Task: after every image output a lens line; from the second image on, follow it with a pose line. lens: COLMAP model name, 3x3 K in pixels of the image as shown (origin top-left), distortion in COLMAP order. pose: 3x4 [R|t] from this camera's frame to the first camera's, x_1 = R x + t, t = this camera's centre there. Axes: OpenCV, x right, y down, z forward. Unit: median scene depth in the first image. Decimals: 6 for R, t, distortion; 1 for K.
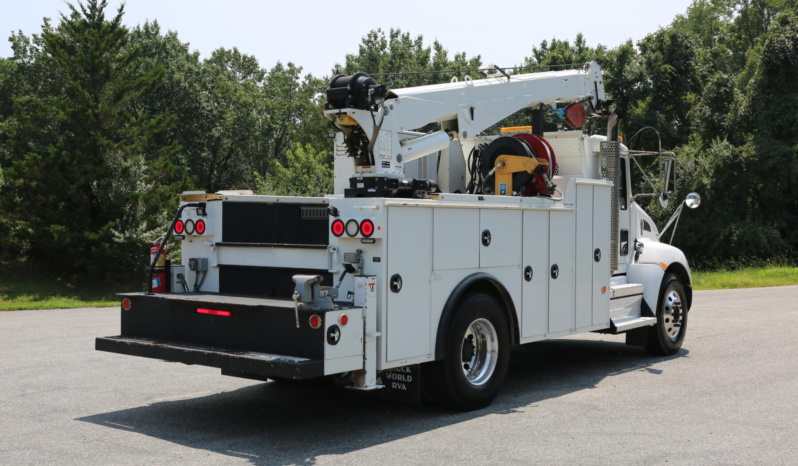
lens RADIAL K [[972.6, 0, 399.0], [0, 972.6, 233.0], [0, 0, 1]] dist [0.035421, 0.014997]
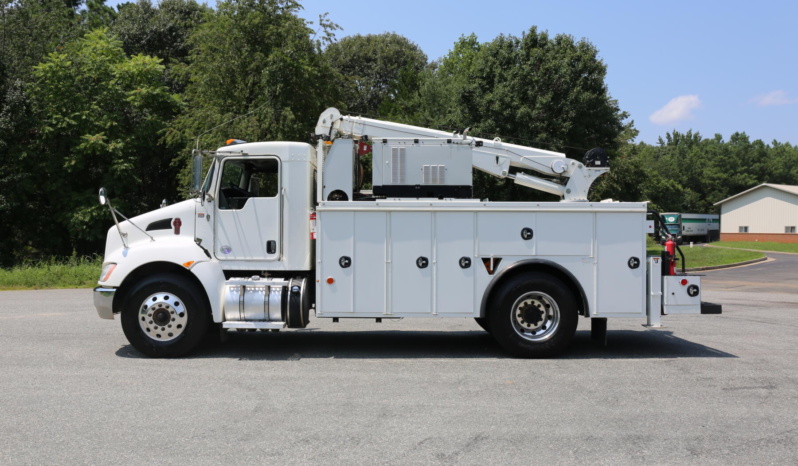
lens RADIAL K [[676.3, 0, 399.0], [0, 676.3, 233.0], [0, 0, 1]] dist [-0.051434, 0.010812]
pose [[-0.616489, 0.001866, 0.787361, -0.566351], [0.000586, 0.999998, -0.001911, 0.006103], [-0.787363, -0.000717, -0.616489, 1.779042]]
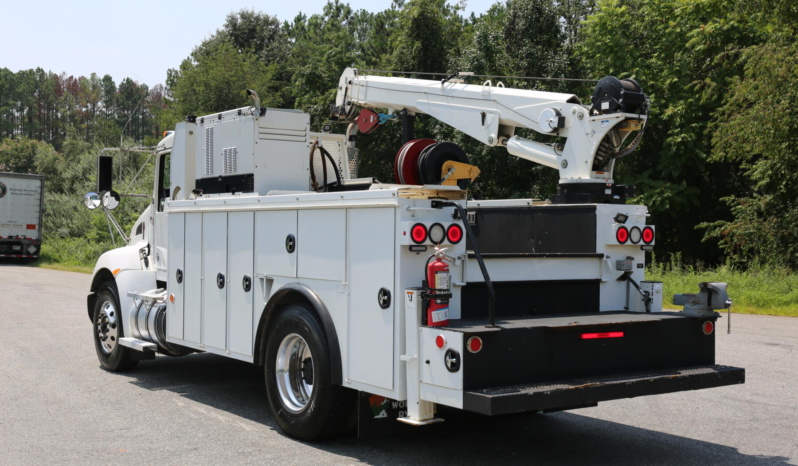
lens RADIAL K [[972.6, 0, 399.0], [0, 972.6, 233.0], [0, 0, 1]] dist [0.035421, 0.014997]
pose [[0.291105, -0.003903, 0.956683, -0.756076], [0.001094, 0.999992, 0.003747, -0.007967], [-0.956691, -0.000044, 0.291107, 0.662446]]
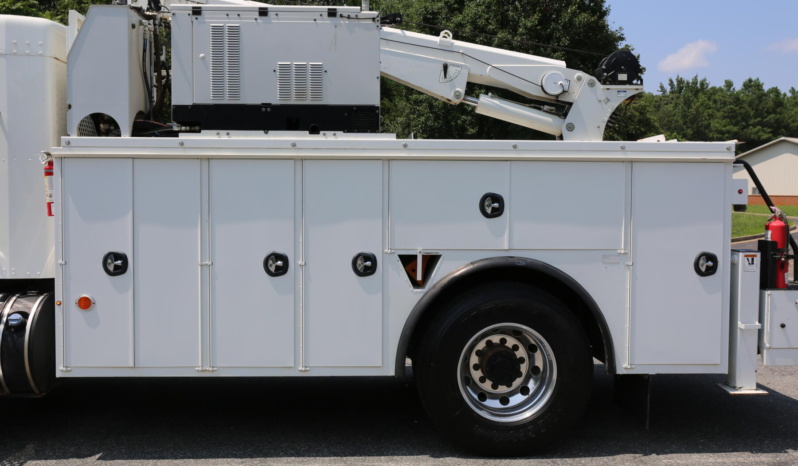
lens RADIAL K [[761.1, 0, 399.0], [0, 761.1, 233.0], [0, 0, 1]] dist [-0.015076, 0.007409]
pose [[-0.651717, -0.038366, 0.757491, -0.275770], [-0.001150, 0.998769, 0.049597, -0.001885], [-0.758462, 0.031452, -0.650958, 1.430158]]
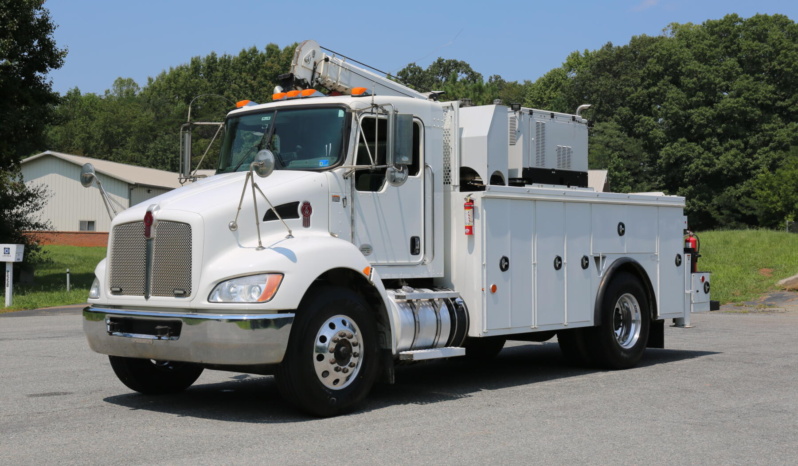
lens RADIAL K [[1217.8, 0, 399.0], [0, 1217.8, 233.0], [0, 0, 1]] dist [0.053060, 0.073136]
pose [[-0.999380, -0.002744, 0.035105, 0.324208], [-0.002793, 0.999995, -0.001341, 0.013445], [-0.035101, -0.001439, -0.999383, 2.616201]]
